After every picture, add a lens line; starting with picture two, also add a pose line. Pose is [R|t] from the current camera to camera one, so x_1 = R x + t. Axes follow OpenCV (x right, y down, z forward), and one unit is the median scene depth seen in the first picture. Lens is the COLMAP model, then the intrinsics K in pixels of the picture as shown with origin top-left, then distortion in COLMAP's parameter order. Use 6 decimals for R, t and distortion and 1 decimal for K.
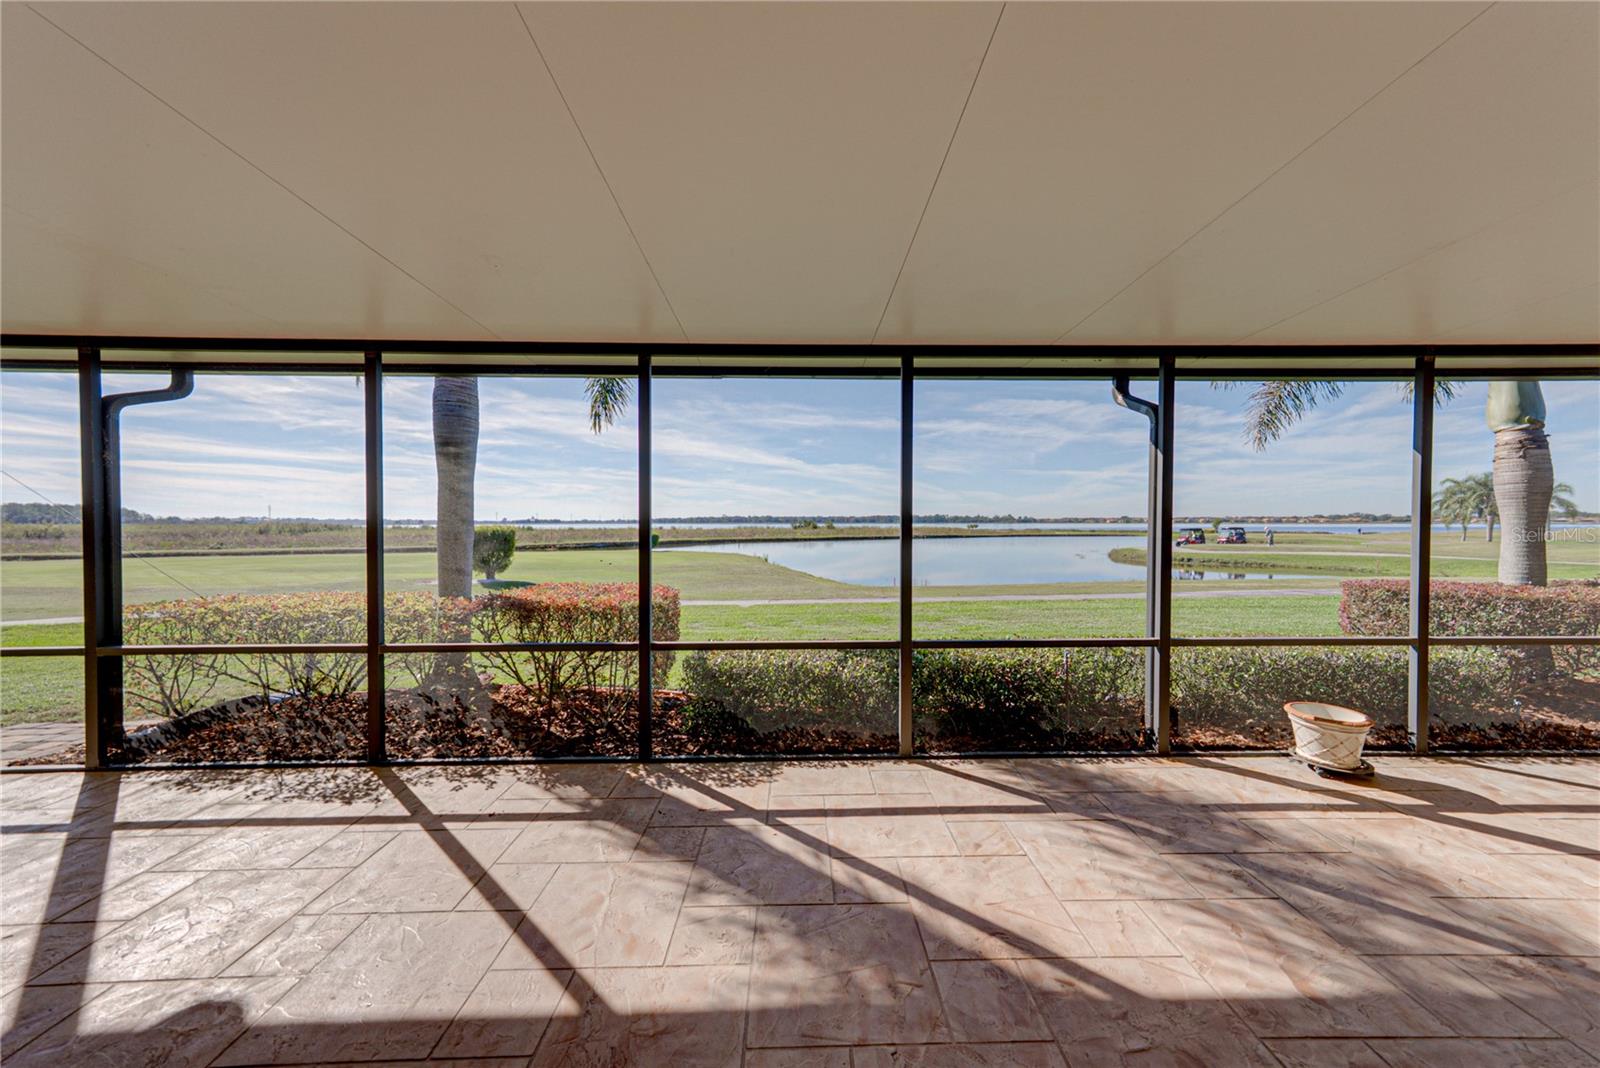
lens RADIAL K [[542.4, 0, 789.9], [0, 542.4, 527.8], [0, 0, 1]] dist [0.008837, 0.000261]
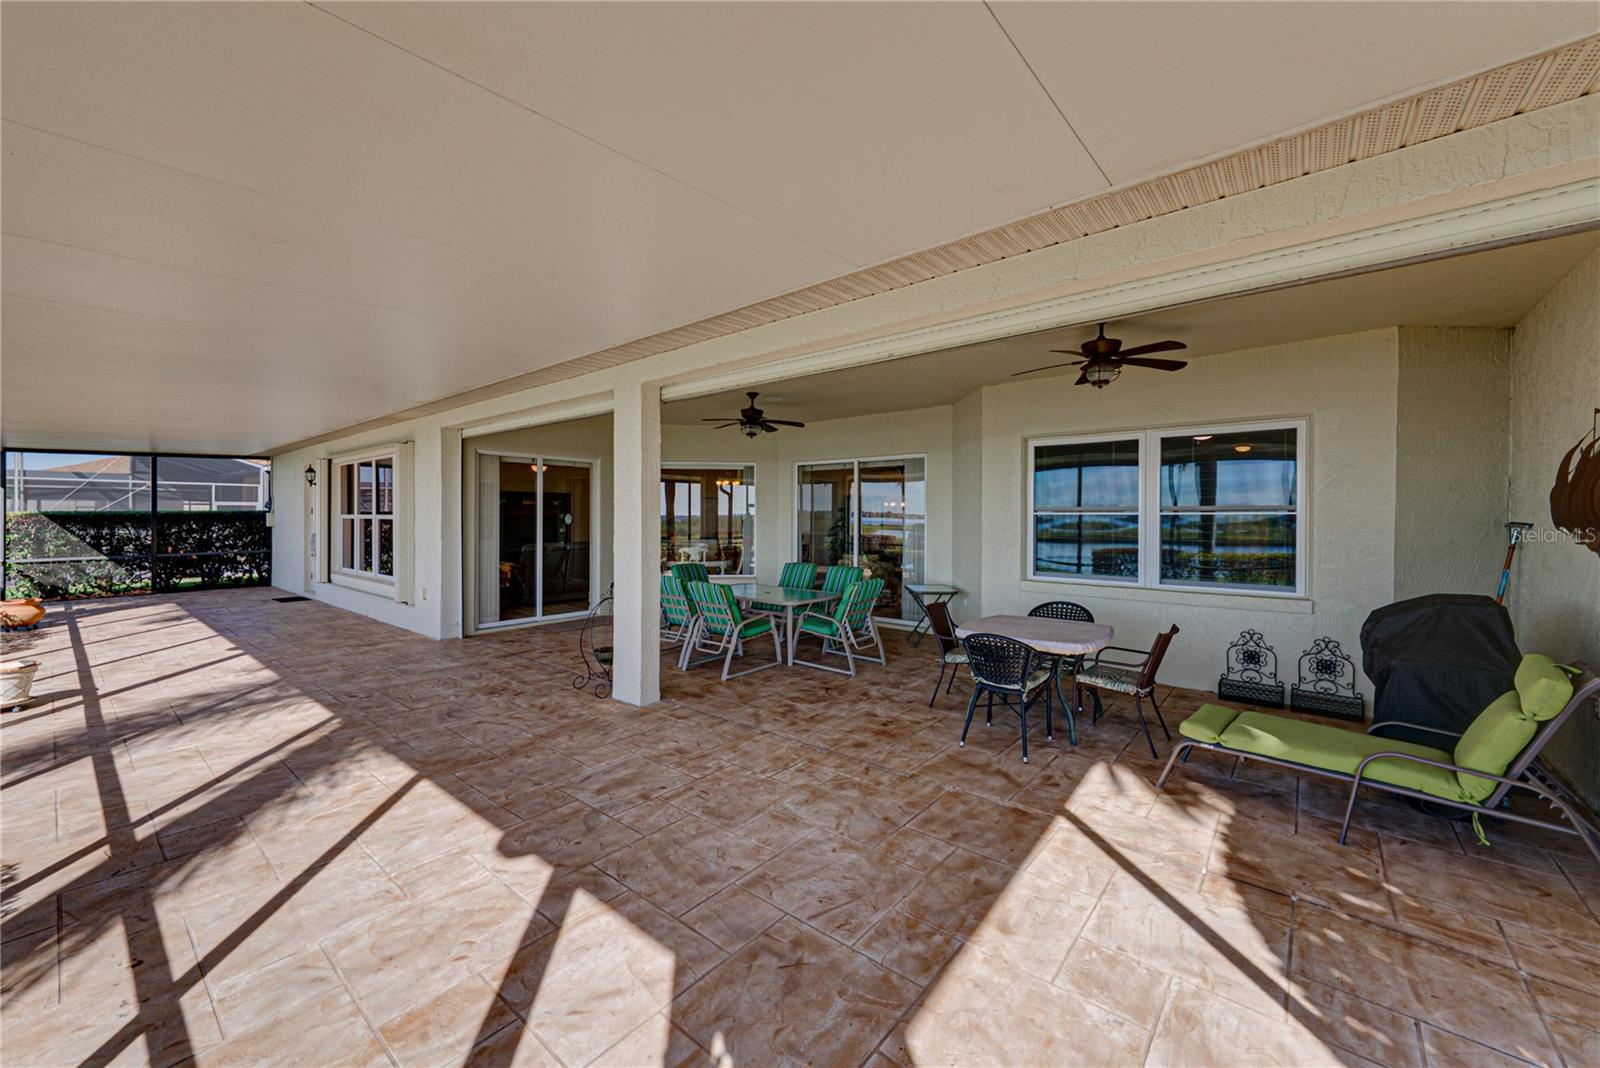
lens RADIAL K [[600.7, 0, 803.8], [0, 600.7, 517.8], [0, 0, 1]] dist [0.011882, -0.000243]
pose [[-0.753233, -0.002848, 0.657747, -1.117455], [0.006093, 0.999918, 0.011307, -0.014193], [-0.657725, 0.012524, -0.753154, 0.690117]]
